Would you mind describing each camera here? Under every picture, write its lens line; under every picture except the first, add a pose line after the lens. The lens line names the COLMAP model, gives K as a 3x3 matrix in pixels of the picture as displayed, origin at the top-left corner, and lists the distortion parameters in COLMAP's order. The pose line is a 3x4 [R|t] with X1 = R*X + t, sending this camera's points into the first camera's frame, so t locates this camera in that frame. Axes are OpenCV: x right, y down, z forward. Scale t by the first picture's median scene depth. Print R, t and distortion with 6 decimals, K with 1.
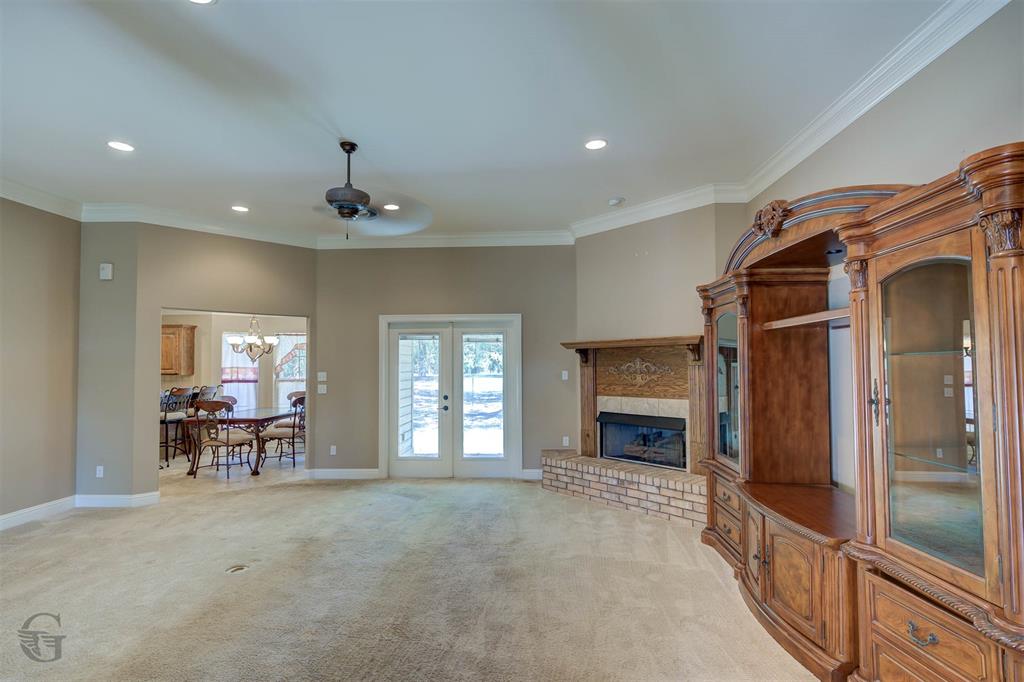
lens RADIAL K [[498.3, 0, 516.1], [0, 498.3, 345.8], [0, 0, 1]] dist [0.000860, -0.000860]
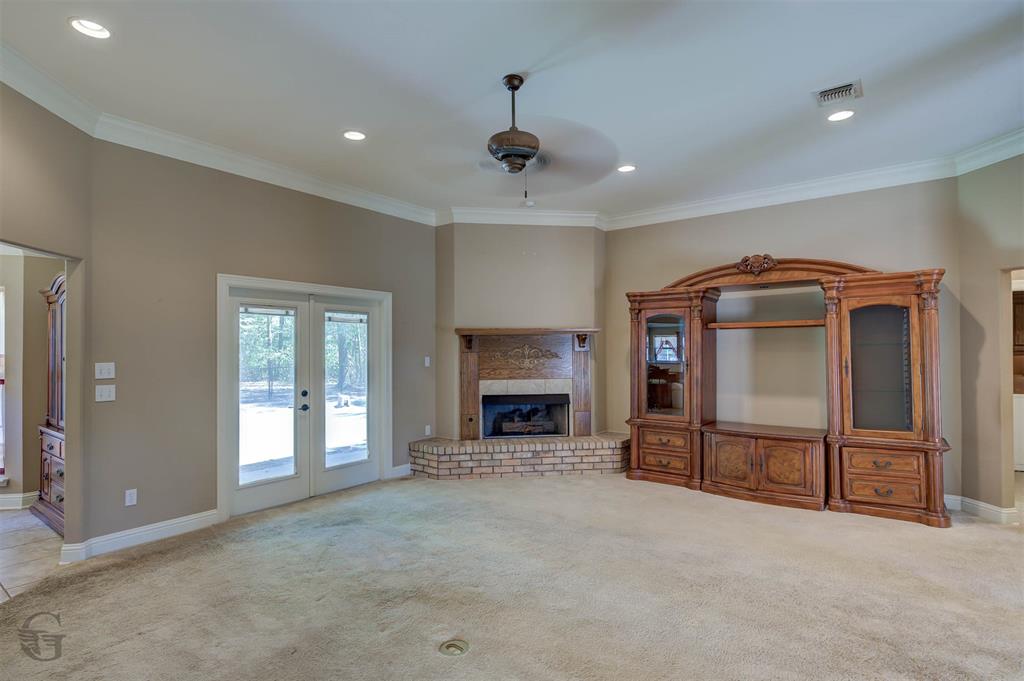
lens RADIAL K [[508.3, 0, 514.8], [0, 508.3, 345.5], [0, 0, 1]] dist [-0.000680, -0.000754]
pose [[0.564690, 0.011146, 0.825228, -0.708328], [-0.031129, 0.999485, 0.007801, 0.017894], [-0.824716, -0.030094, 0.564746, 0.358692]]
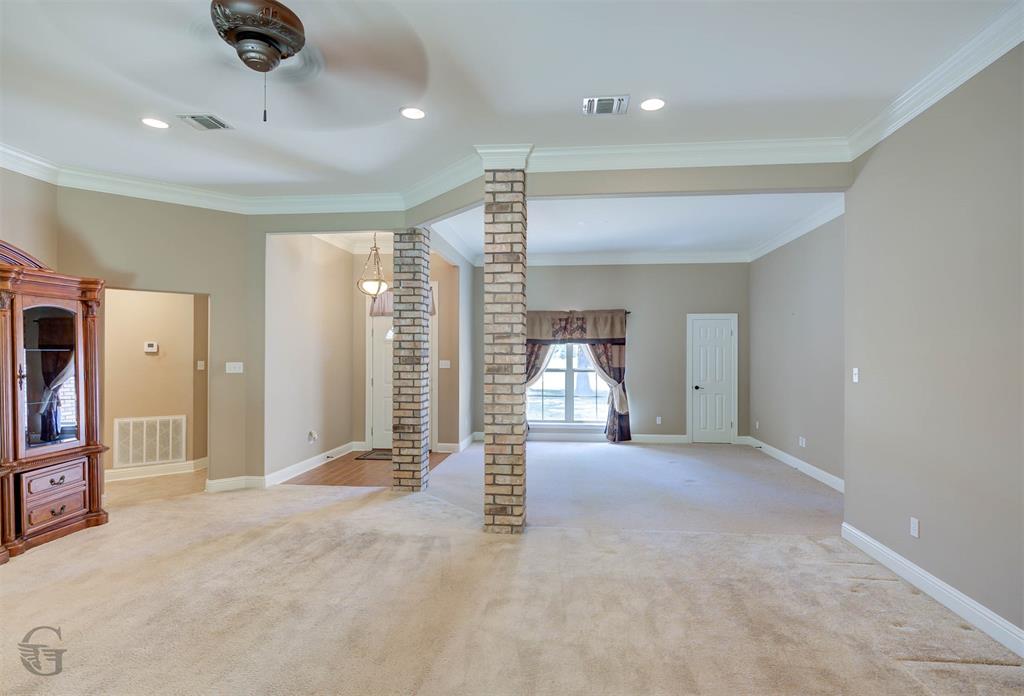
lens RADIAL K [[512.5, 0, 524.6], [0, 512.5, 352.5], [0, 0, 1]] dist [0.014324, -0.011051]
pose [[-0.998771, 0.004181, 0.049381, -0.436346], [0.001991, 0.999015, -0.044320, 0.041496], [-0.049518, -0.044167, -0.997796, 1.037317]]
